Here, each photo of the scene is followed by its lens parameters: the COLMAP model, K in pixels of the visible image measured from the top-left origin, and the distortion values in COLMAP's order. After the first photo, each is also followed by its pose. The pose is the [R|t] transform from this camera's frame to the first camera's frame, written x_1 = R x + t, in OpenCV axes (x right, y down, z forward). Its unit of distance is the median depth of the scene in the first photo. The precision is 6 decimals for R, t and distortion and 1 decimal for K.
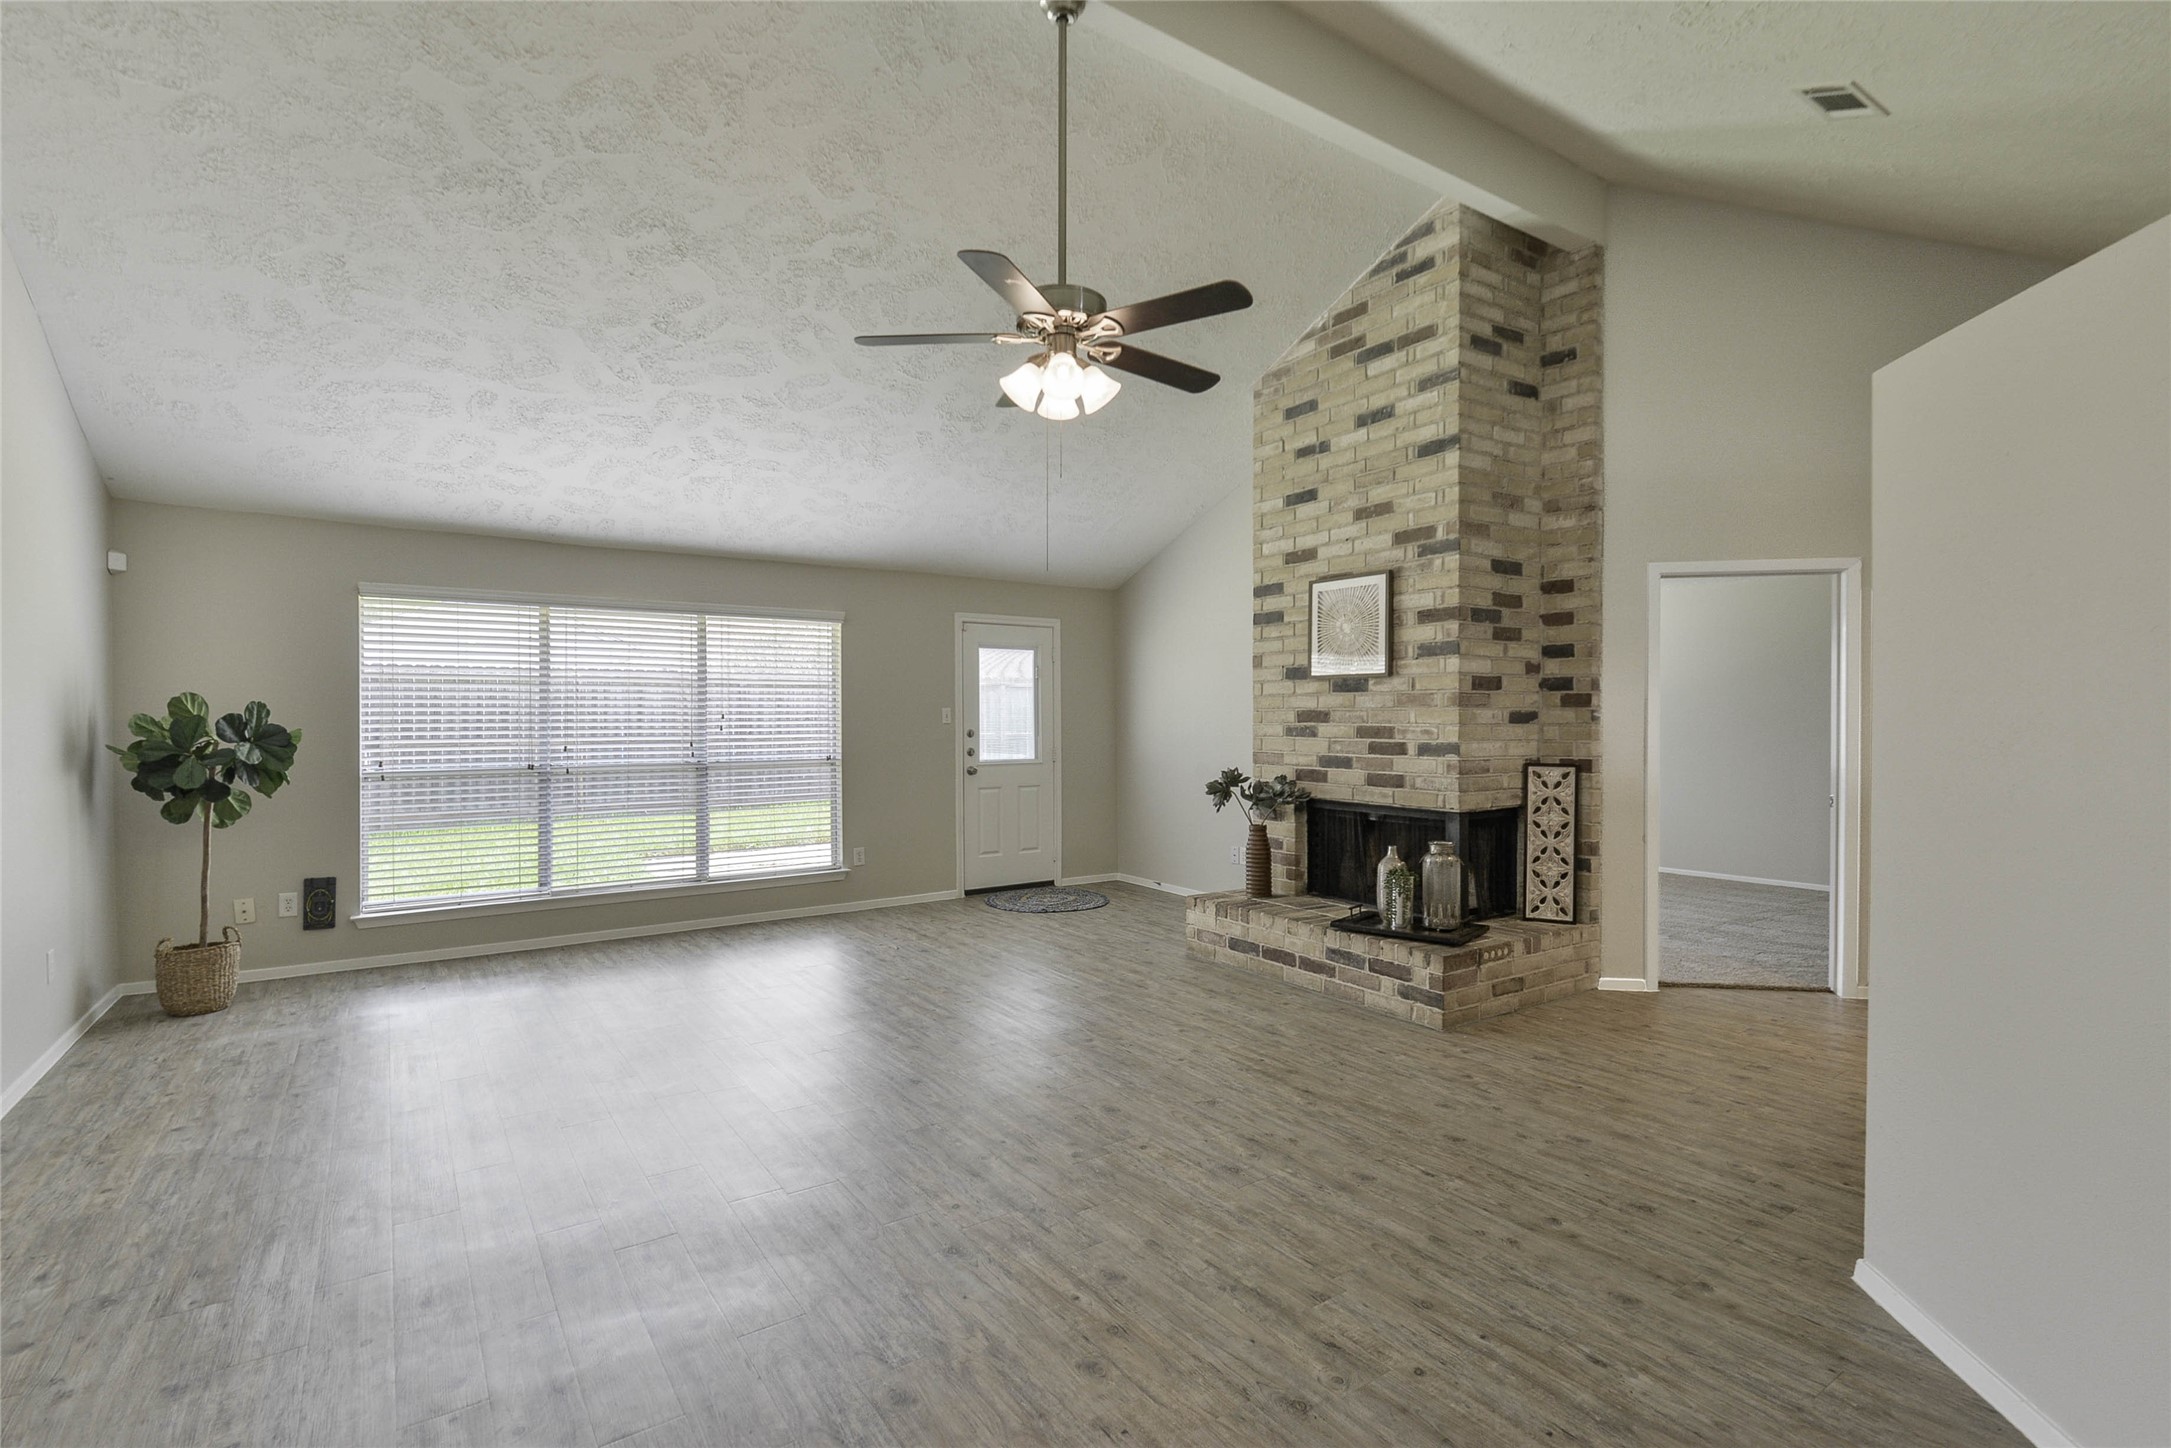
lens RADIAL K [[1002.8, 0, 1085.7], [0, 1002.8, 715.0], [0, 0, 1]] dist [-0.000237, -0.000978]
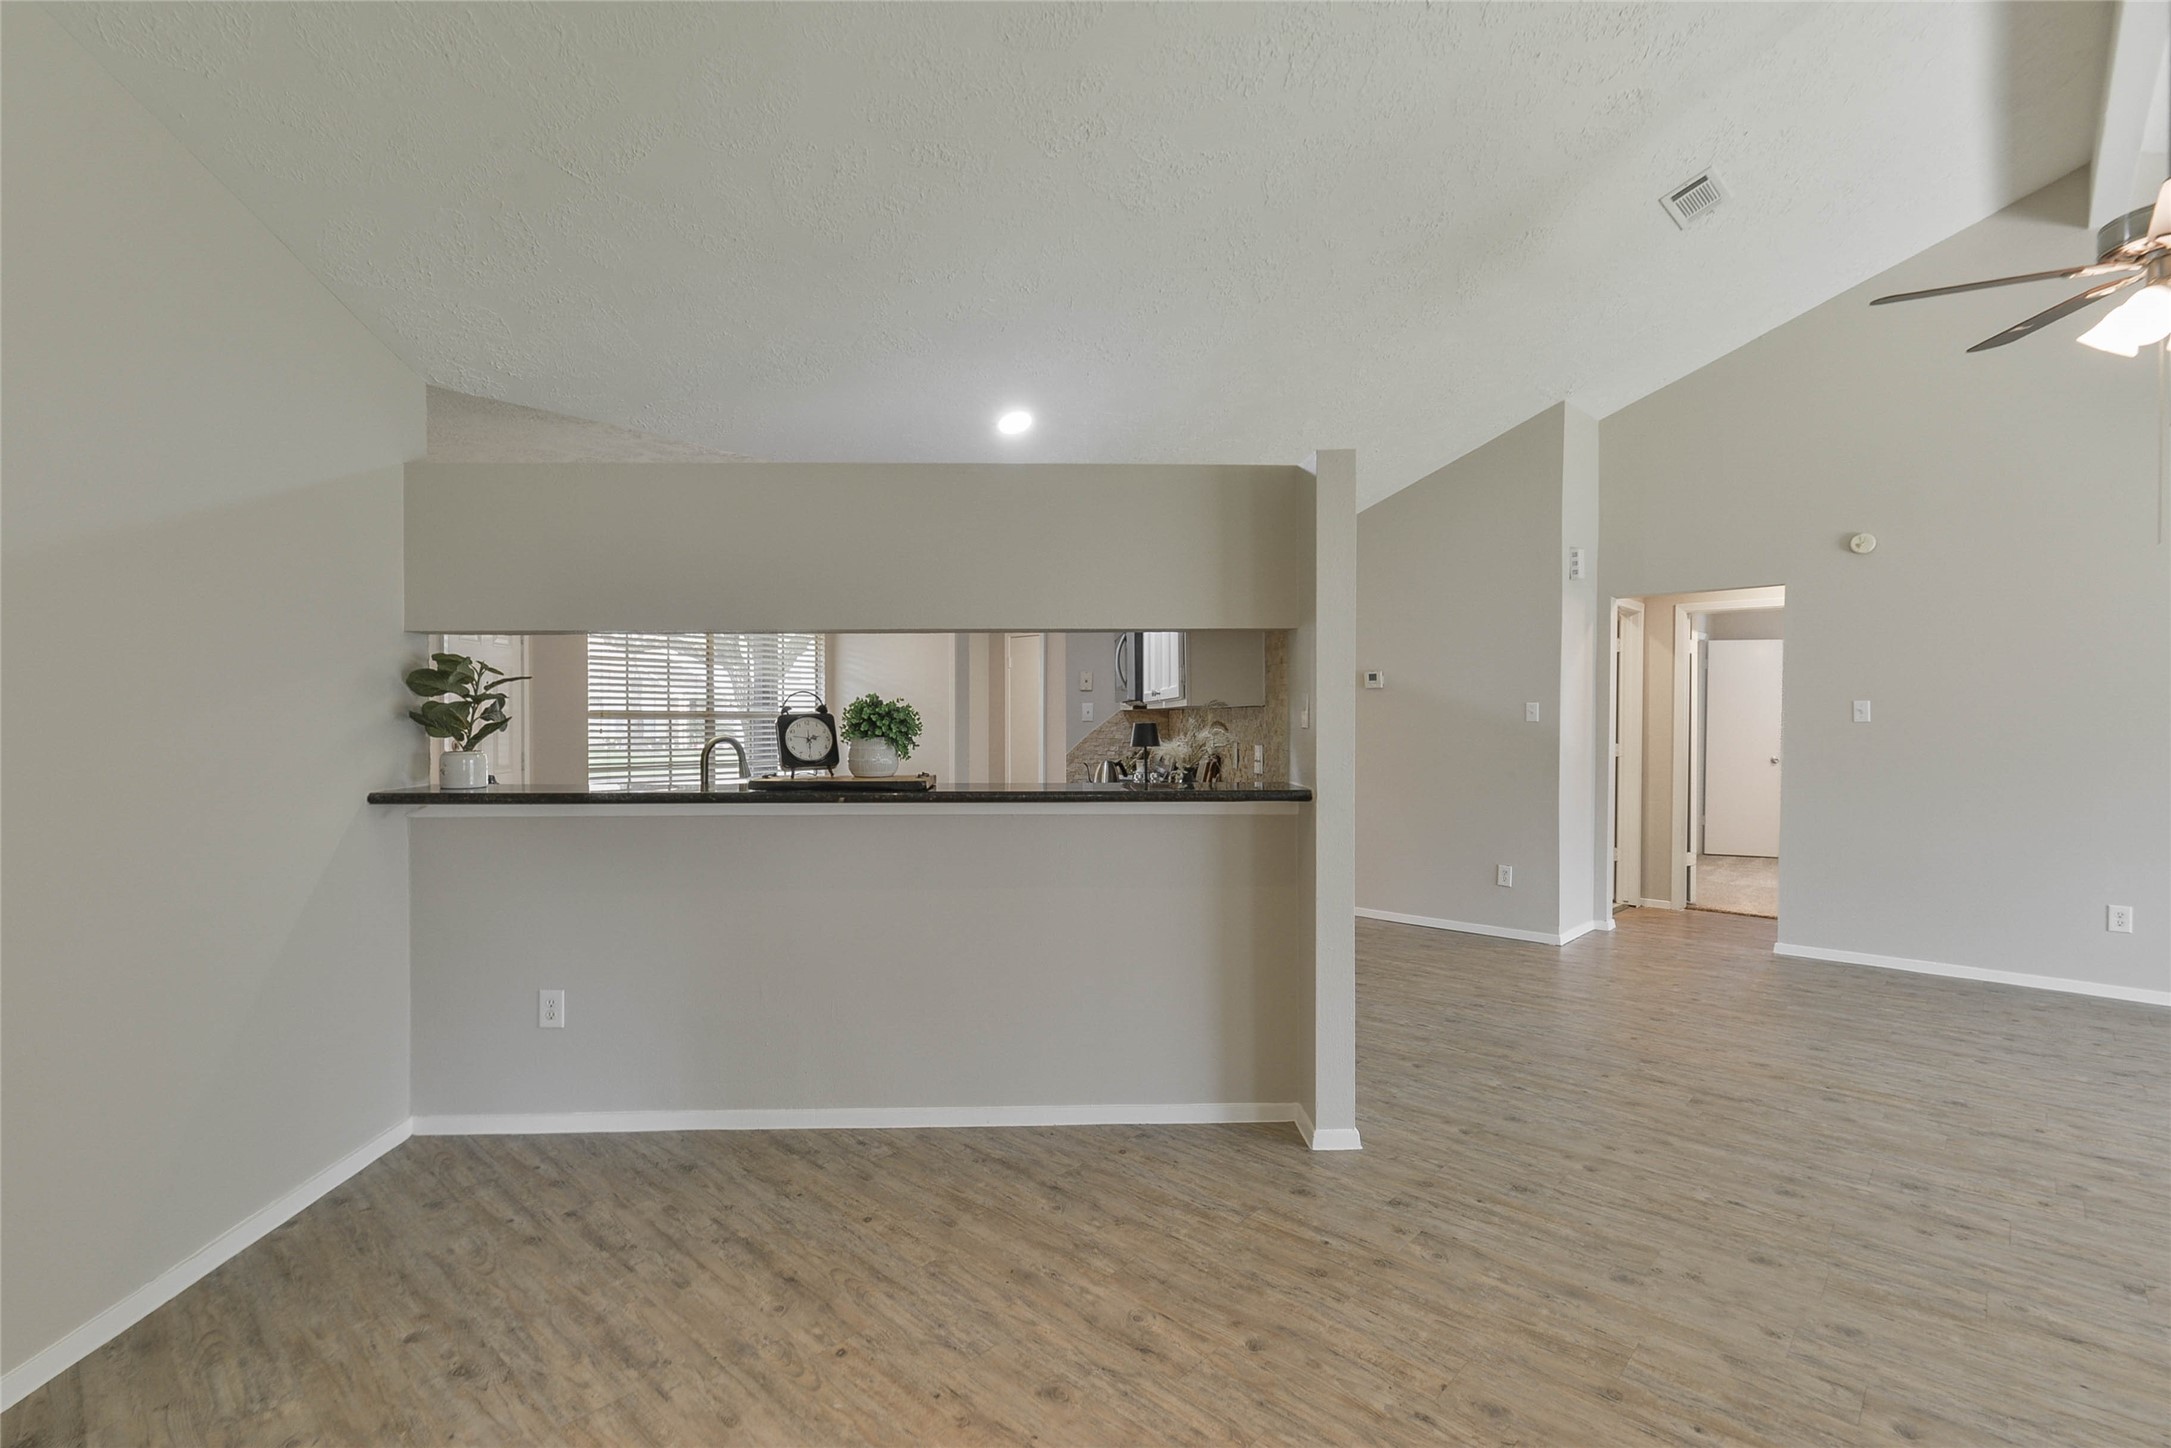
lens RADIAL K [[1002.8, 0, 1084.1], [0, 1002.8, 718.7], [0, 0, 1]] dist [-0.000237, -0.000978]
pose [[-0.977535, -0.001192, -0.210769, 1.172724], [-0.004104, 0.999902, 0.013383, -0.004024], [0.210732, 0.013947, -0.977444, 1.840520]]
